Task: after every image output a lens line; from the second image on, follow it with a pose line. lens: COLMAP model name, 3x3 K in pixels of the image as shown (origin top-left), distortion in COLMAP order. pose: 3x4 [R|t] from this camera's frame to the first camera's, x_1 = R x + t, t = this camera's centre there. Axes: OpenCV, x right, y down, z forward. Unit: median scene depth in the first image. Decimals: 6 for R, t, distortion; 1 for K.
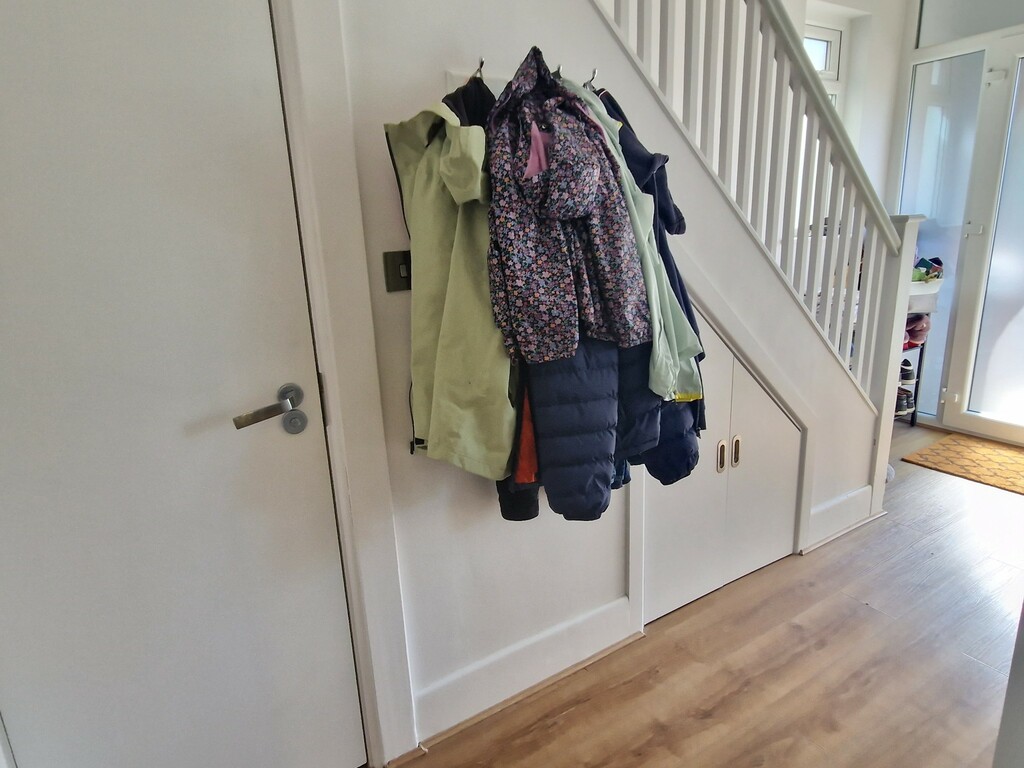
lens RADIAL K [[608.1, 0, 511.3], [0, 608.1, 377.1], [0, 0, 1]] dist [-0.004304, -0.002331]
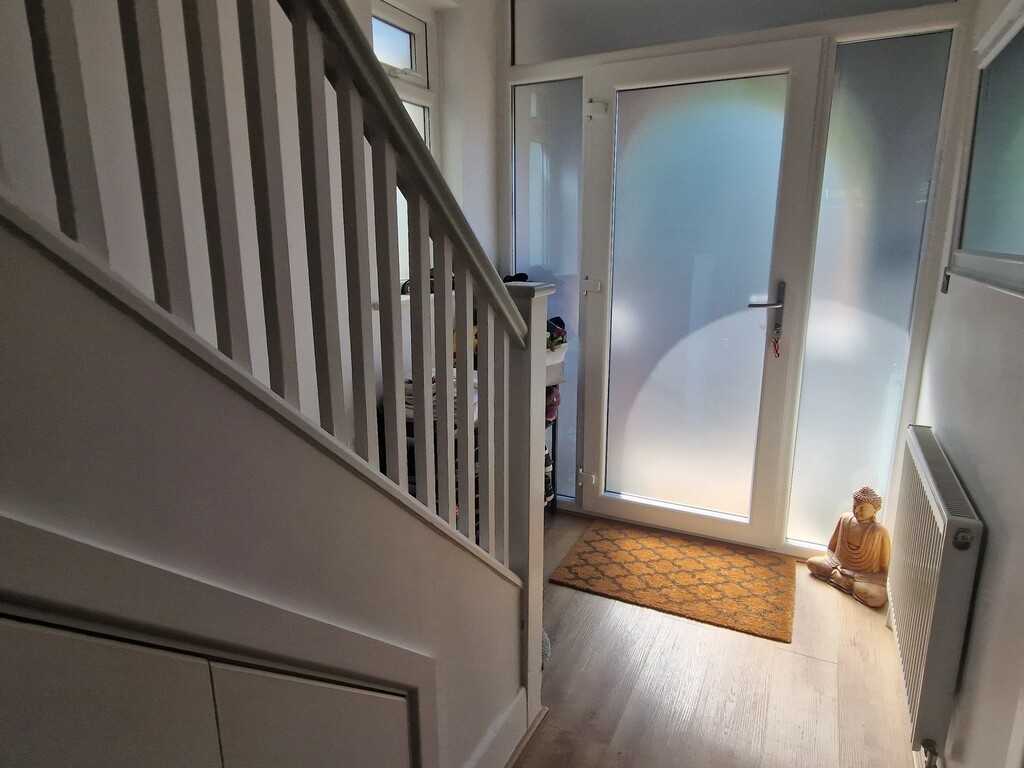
lens RADIAL K [[608.1, 0, 511.3], [0, 608.1, 377.1], [0, 0, 1]] dist [-0.004304, -0.002331]
pose [[0.847716, -0.082796, 0.523948, 0.212549], [0.101661, 0.994792, -0.007281, -0.123165], [-0.520617, 0.059438, 0.851719, 0.344013]]
